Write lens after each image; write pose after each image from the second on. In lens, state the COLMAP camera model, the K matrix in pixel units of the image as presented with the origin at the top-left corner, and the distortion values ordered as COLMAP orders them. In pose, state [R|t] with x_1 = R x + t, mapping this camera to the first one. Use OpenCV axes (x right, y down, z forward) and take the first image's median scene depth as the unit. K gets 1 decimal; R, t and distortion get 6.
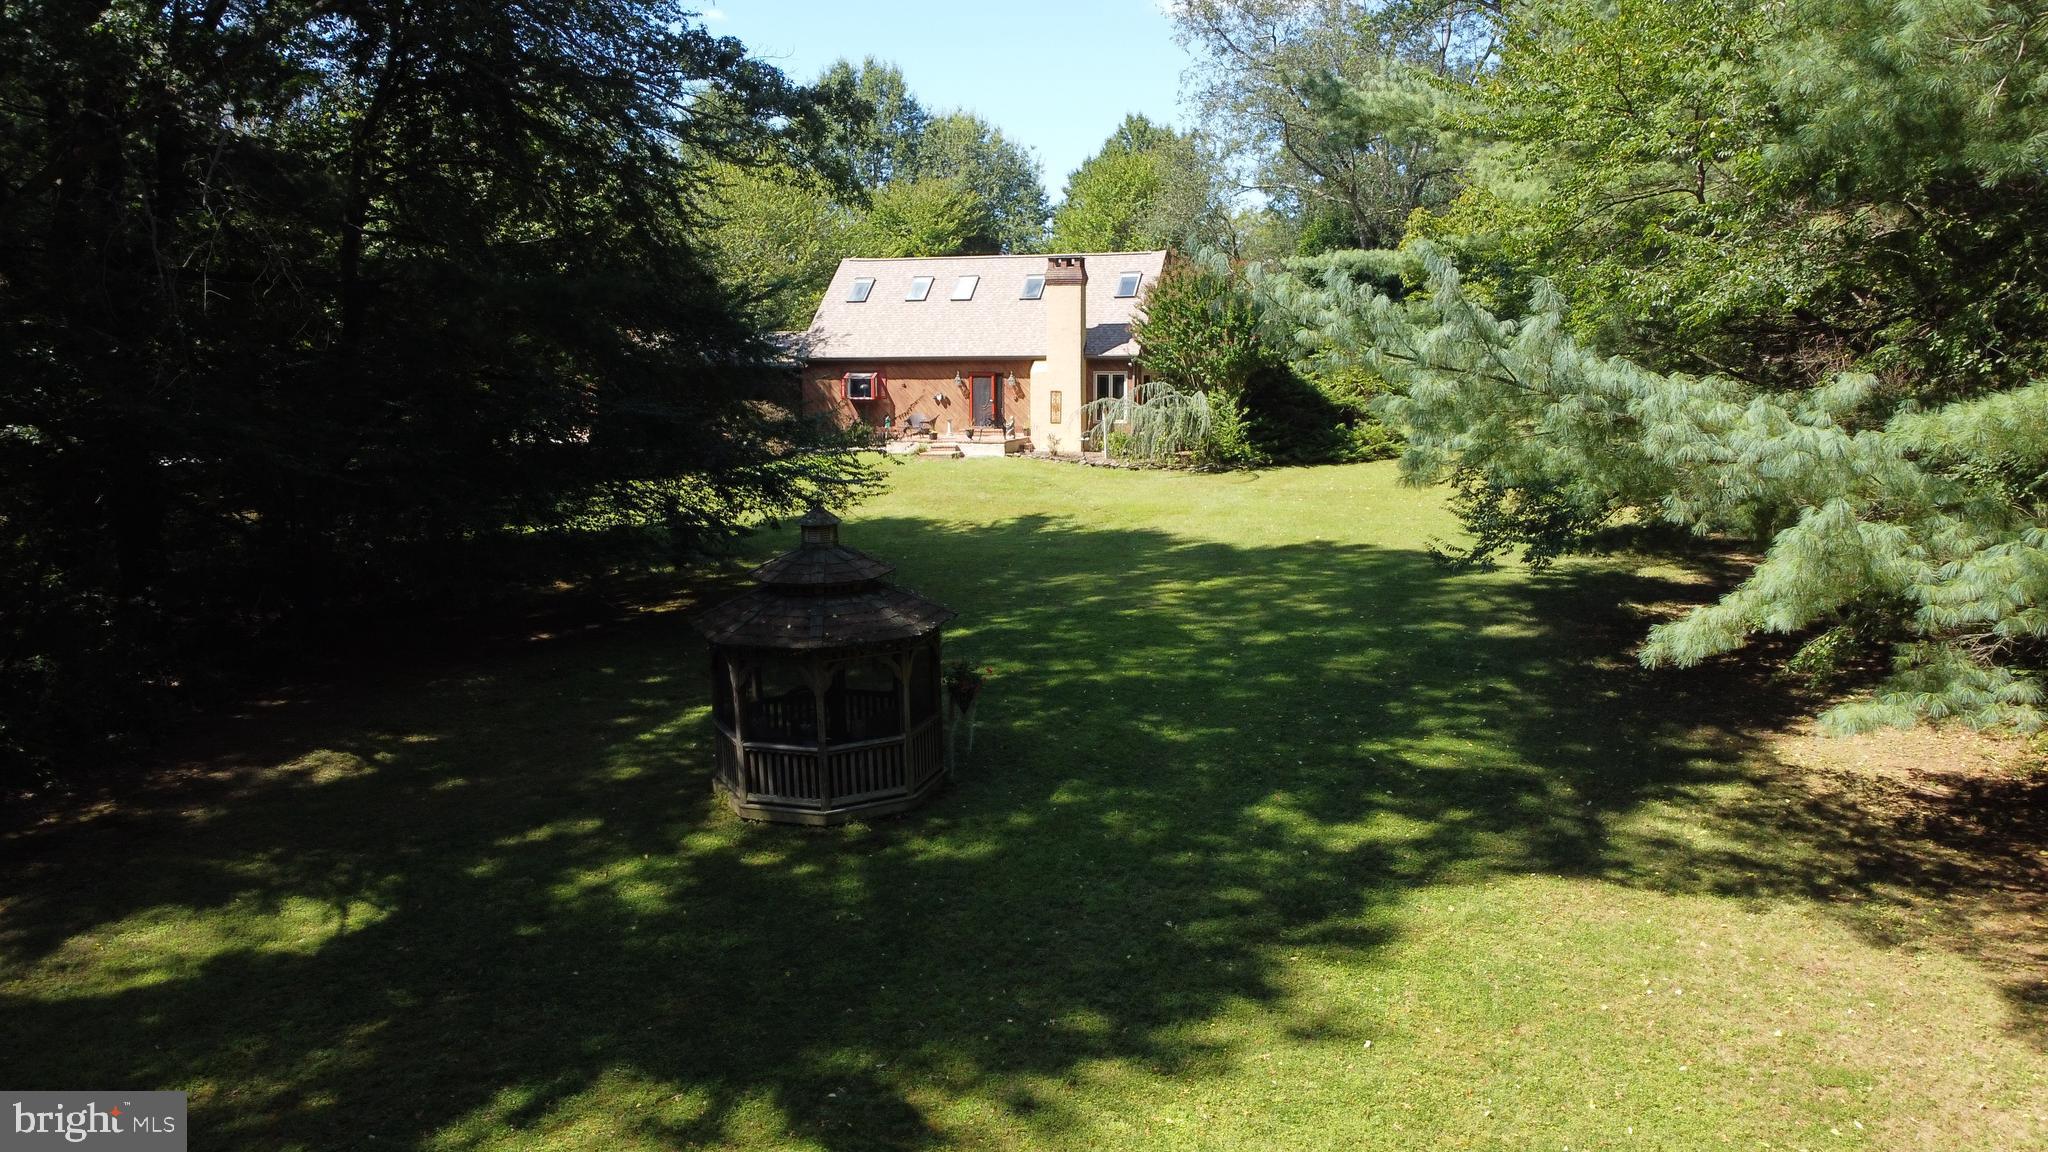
lens RADIAL K [[1542.1, 0, 1024.9], [0, 1542.1, 580.9], [0, 0, 1]] dist [0.006862, -0.000276]
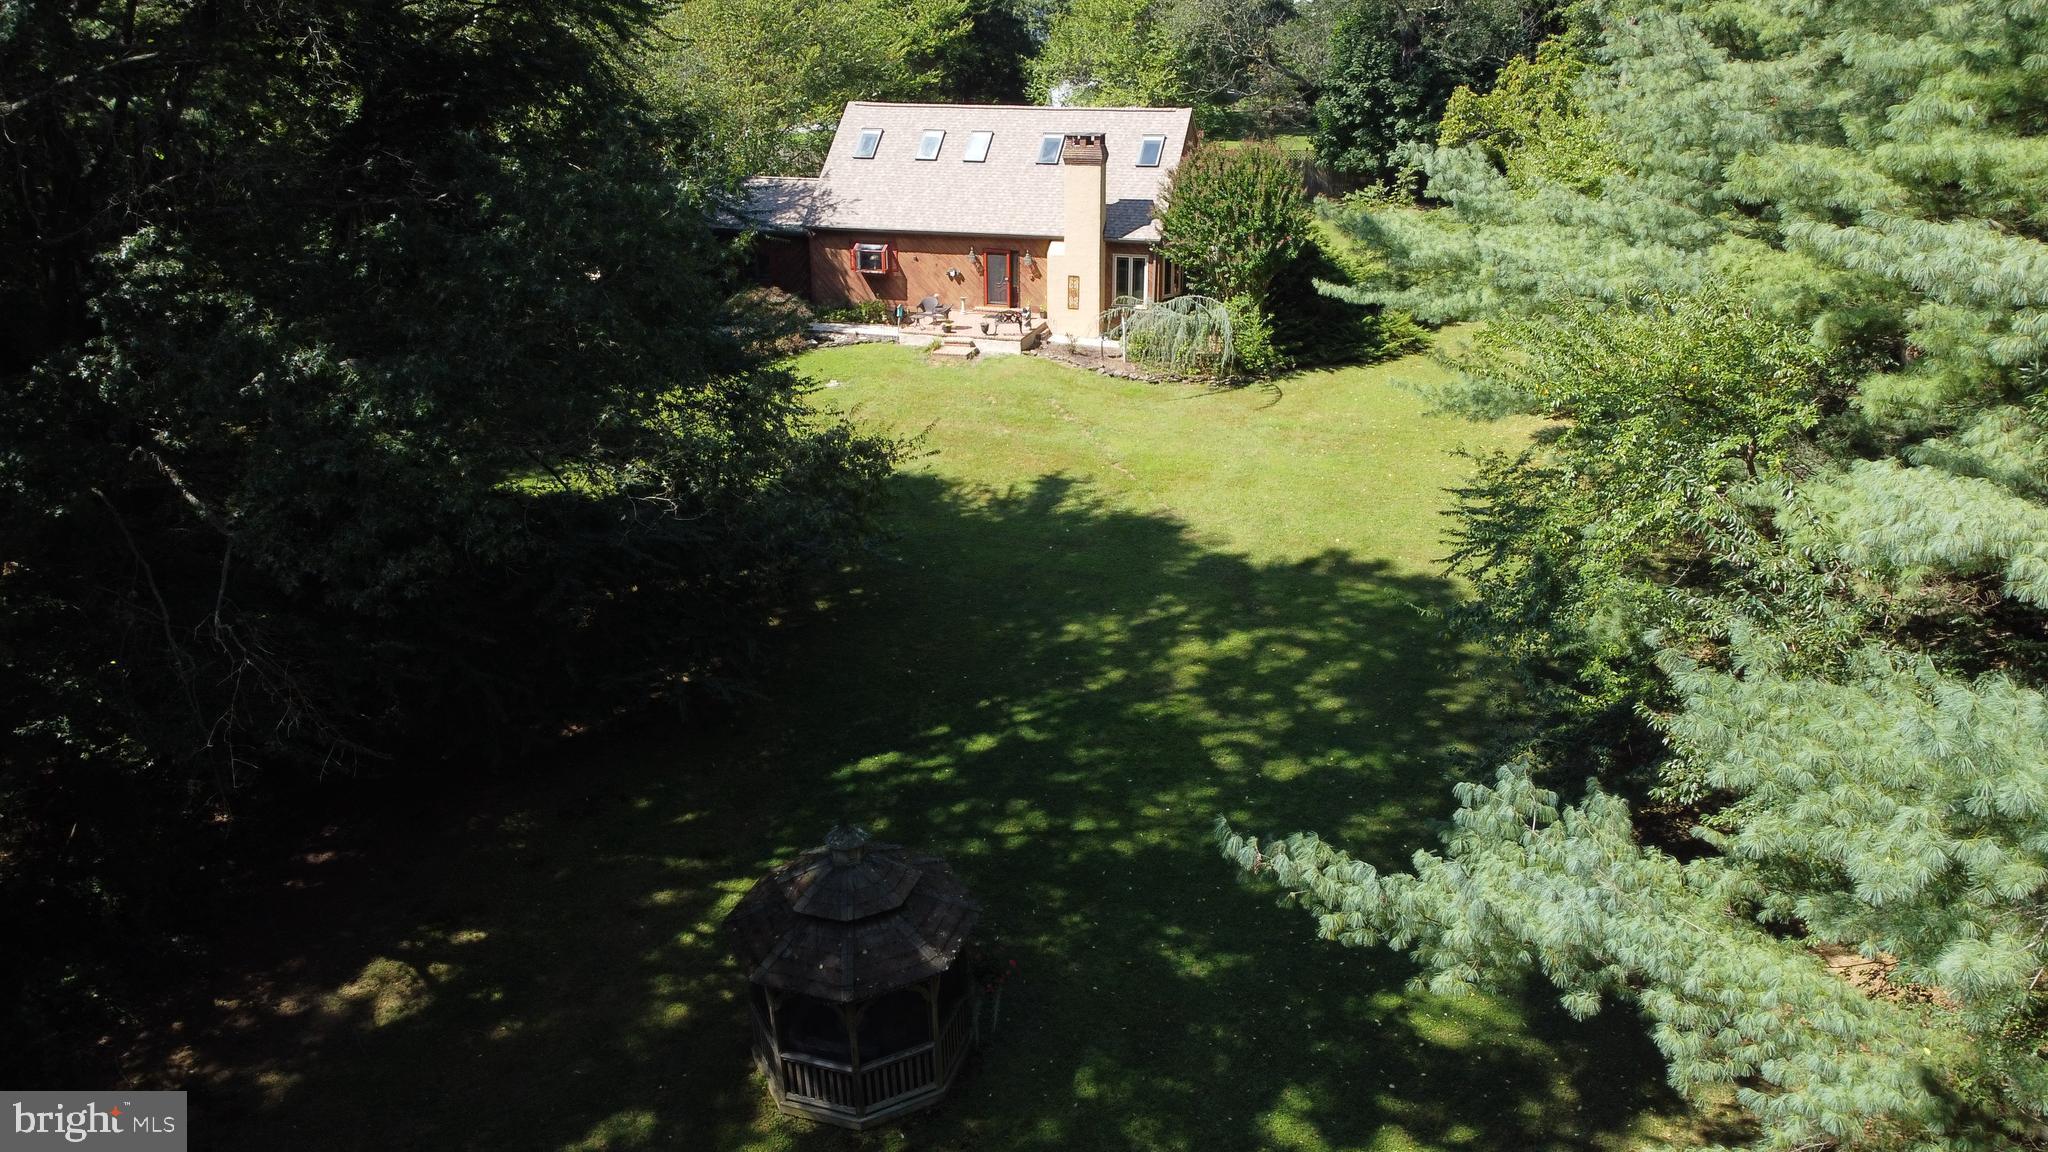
lens RADIAL K [[1537.4, 0, 1024.0], [0, 1537.4, 576.0], [0, 0, 1]] dist [0.007173, -0.001963]
pose [[0.999968, 0.000200, -0.007986, -0.003304], [0.001630, 0.973541, 0.228506, -0.162277], [0.007820, -0.228512, 0.973510, 0.021306]]
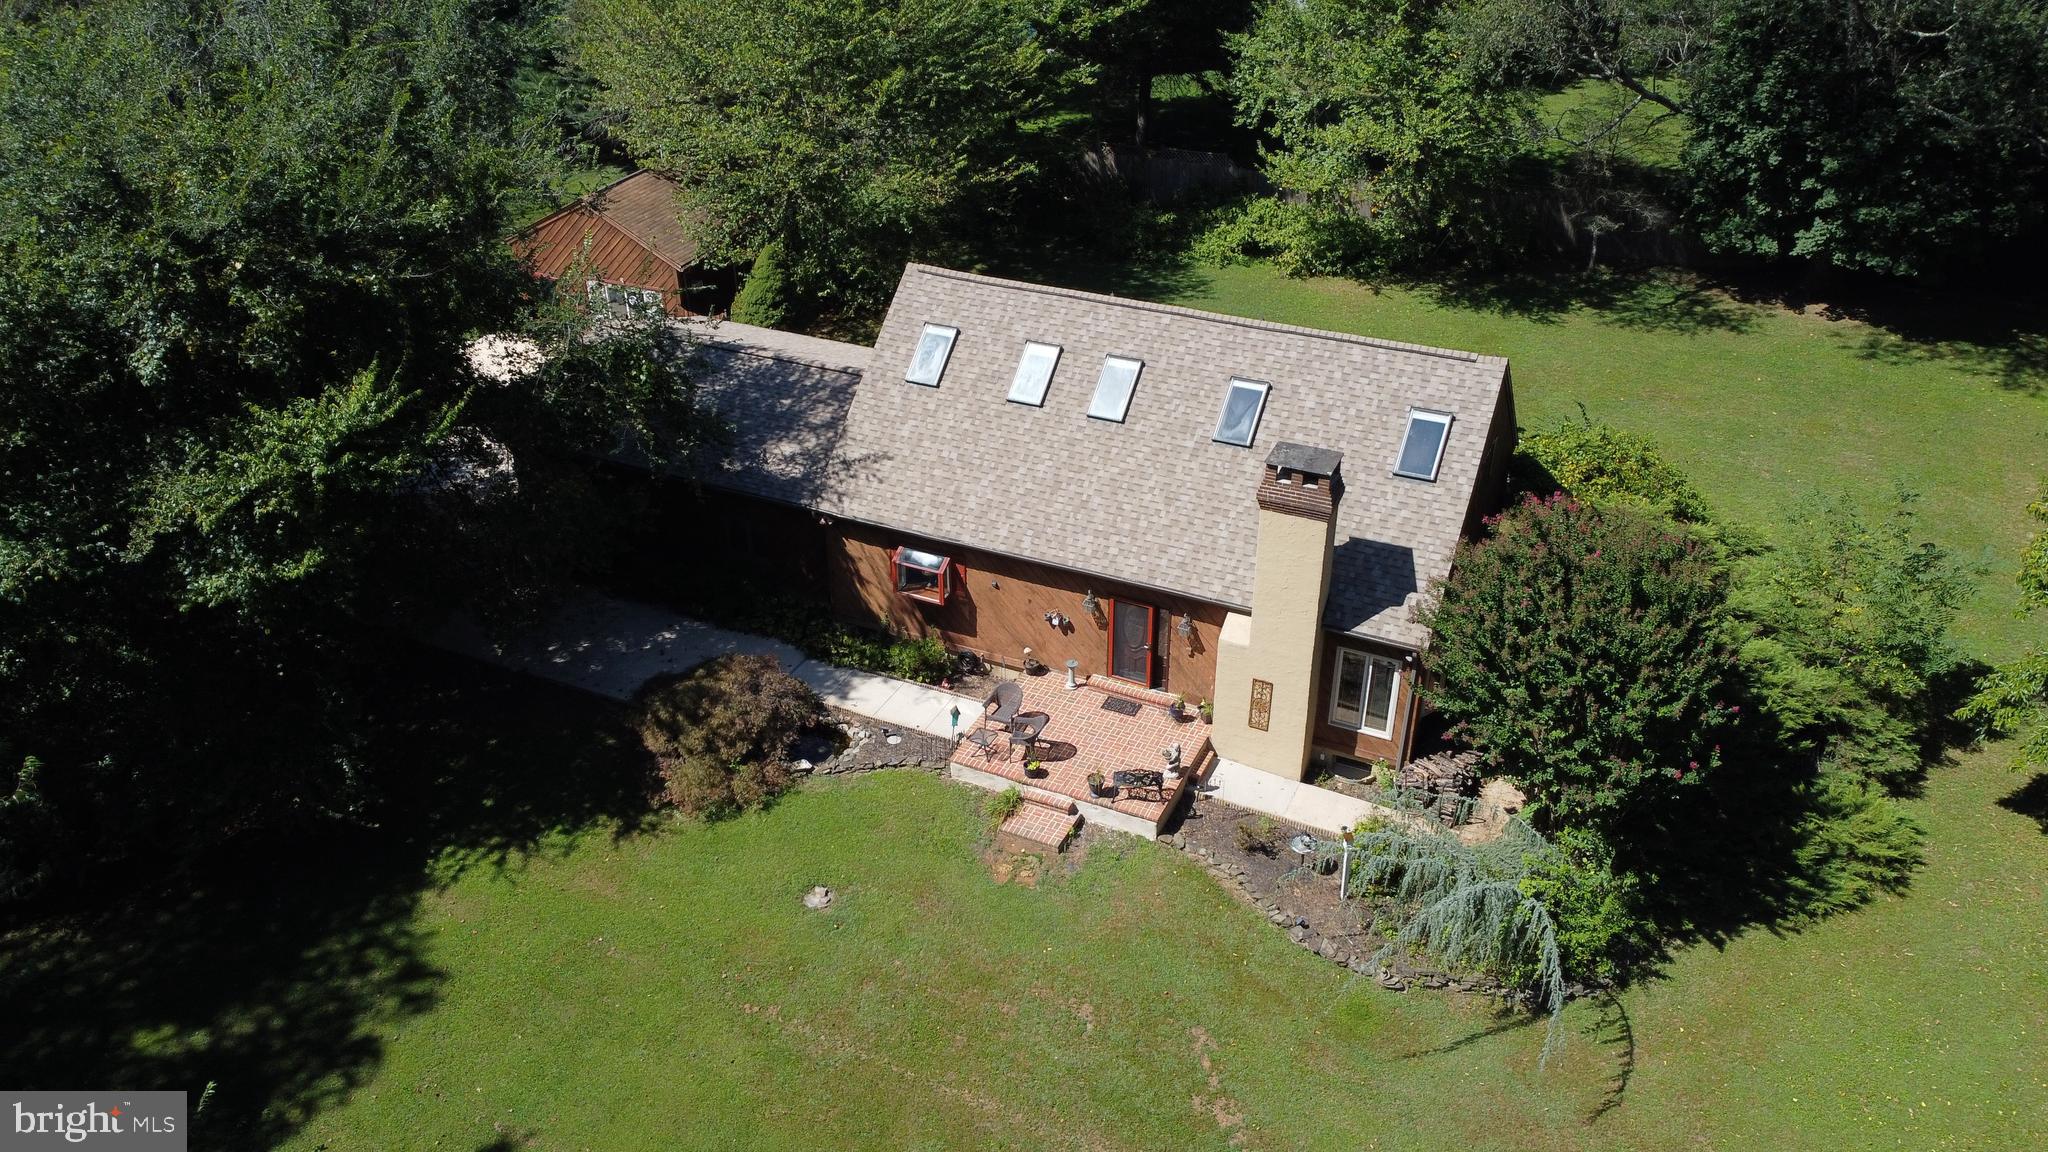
lens RADIAL K [[1537.4, 0, 1024.0], [0, 1537.4, 576.0], [0, 0, 1]] dist [0.007173, -0.001963]
pose [[0.989750, 0.071219, -0.123789, 0.001253], [-0.016808, 0.918850, 0.394249, -0.372688], [0.141822, -0.388127, 0.910628, 0.518731]]
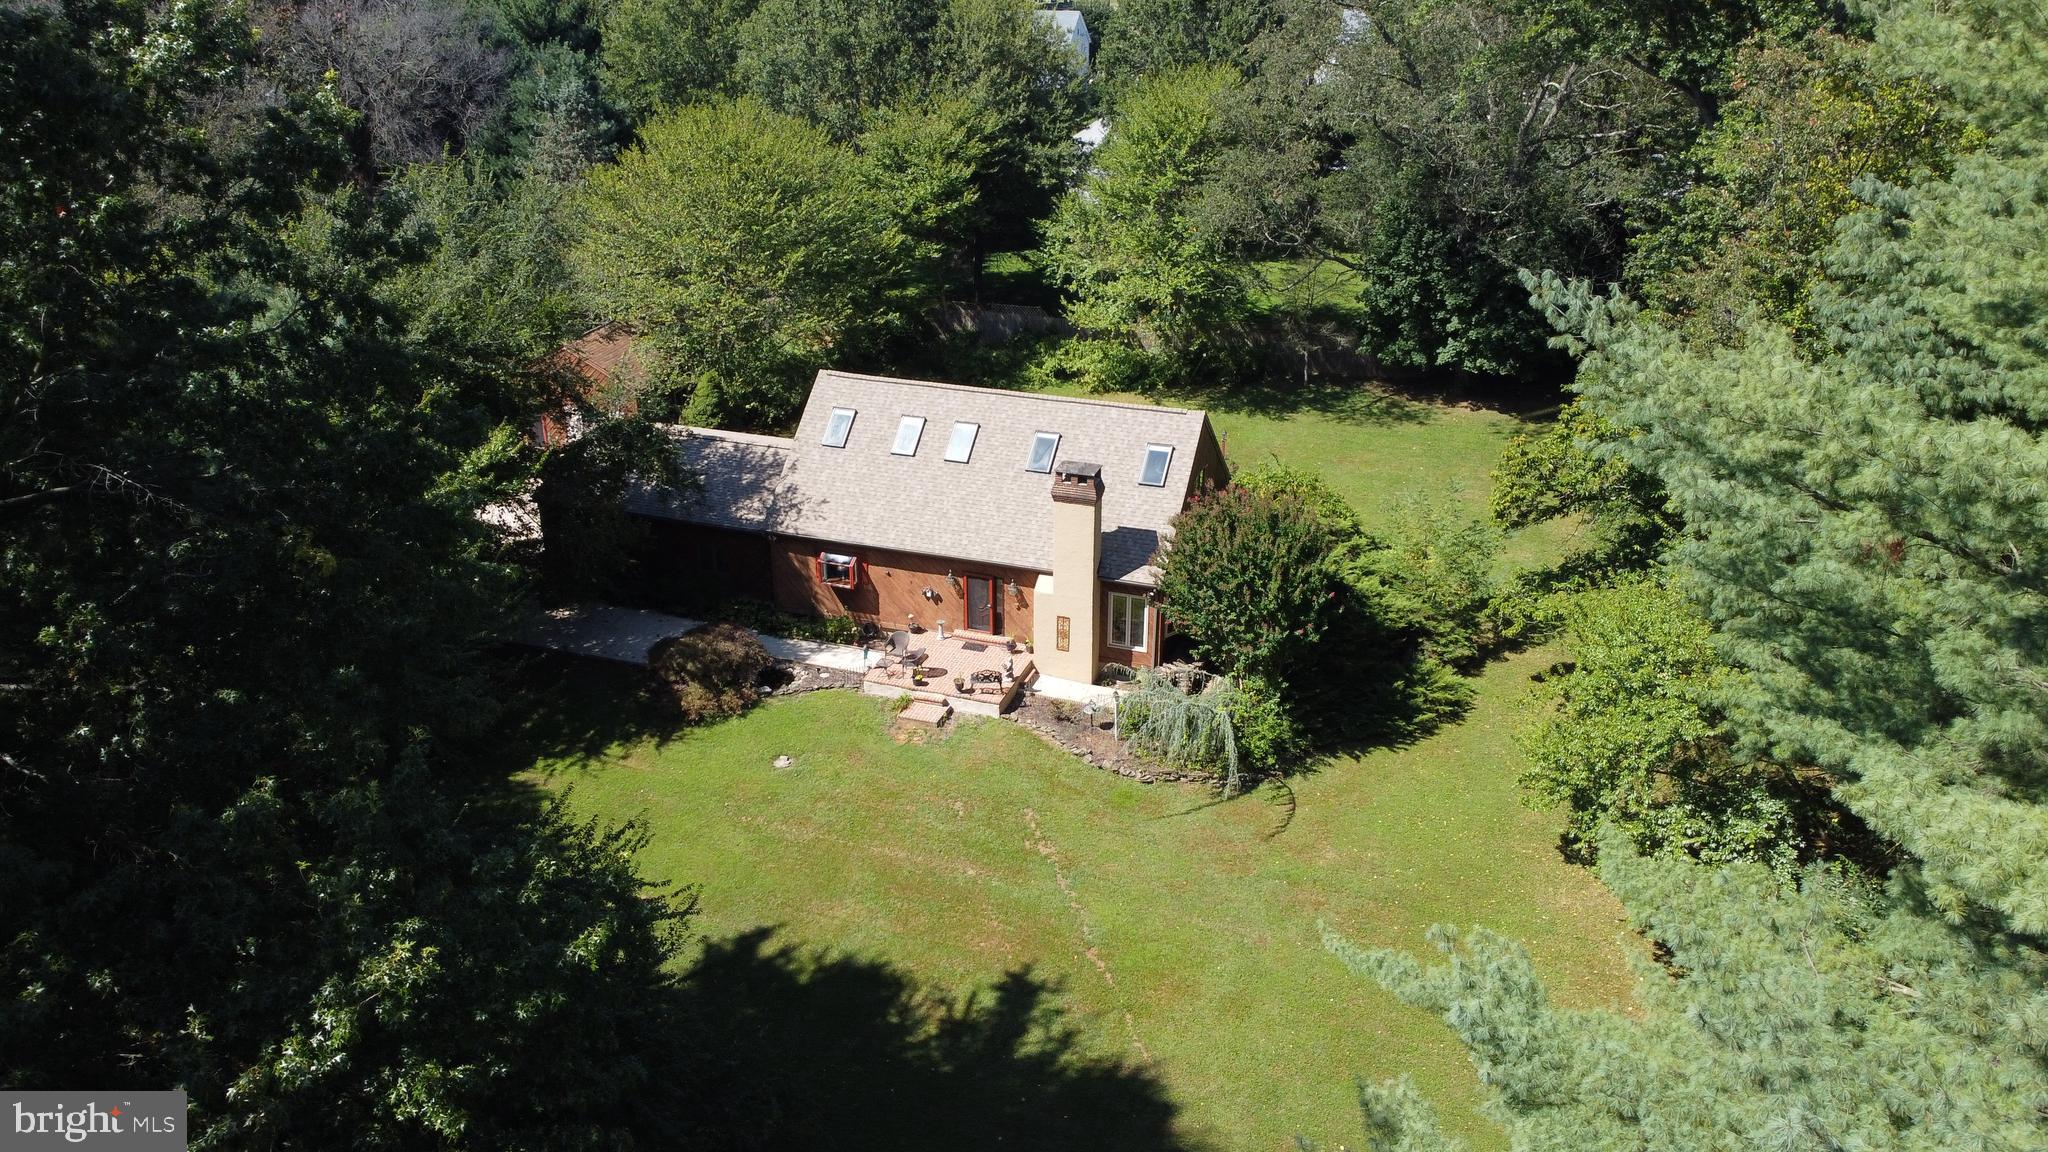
lens RADIAL K [[1537.7, 0, 1017.3], [0, 1537.7, 576.0], [0, 0, 1]] dist [-0.001382, 0.002240]
pose [[0.998876, 0.019718, -0.043110, 0.031022], [-0.006623, 0.958515, 0.284966, -0.389364], [0.046940, -0.284360, 0.957568, 0.201560]]
